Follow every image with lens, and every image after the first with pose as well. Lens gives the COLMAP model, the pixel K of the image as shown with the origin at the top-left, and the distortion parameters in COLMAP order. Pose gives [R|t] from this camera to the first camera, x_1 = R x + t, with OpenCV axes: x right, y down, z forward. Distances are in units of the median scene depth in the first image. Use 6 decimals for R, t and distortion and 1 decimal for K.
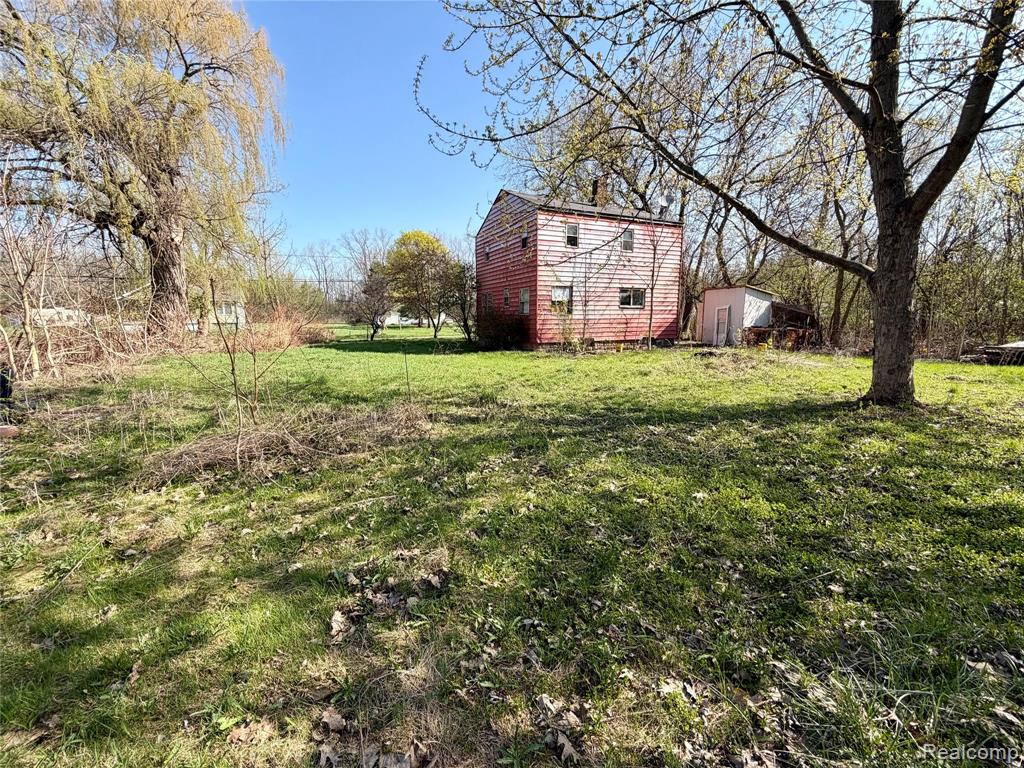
lens RADIAL K [[409.4, 0, 509.2], [0, 409.4, 381.3], [0, 0, 1]] dist [0.000337, 0.000180]
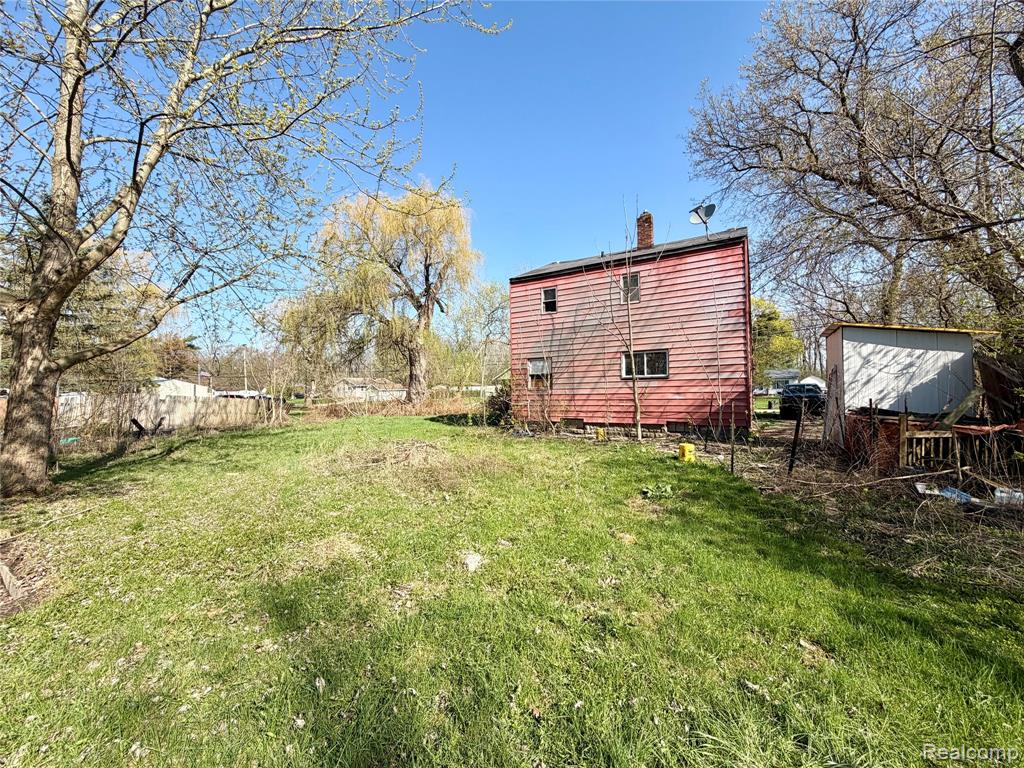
lens RADIAL K [[409.4, 0, 509.2], [0, 409.4, 381.3], [0, 0, 1]] dist [0.000337, 0.000180]
pose [[0.563188, -0.024920, -0.825953, 0.770432], [-0.108235, 0.988709, -0.103632, -0.078841], [0.819210, 0.147762, 0.554132, 0.437938]]
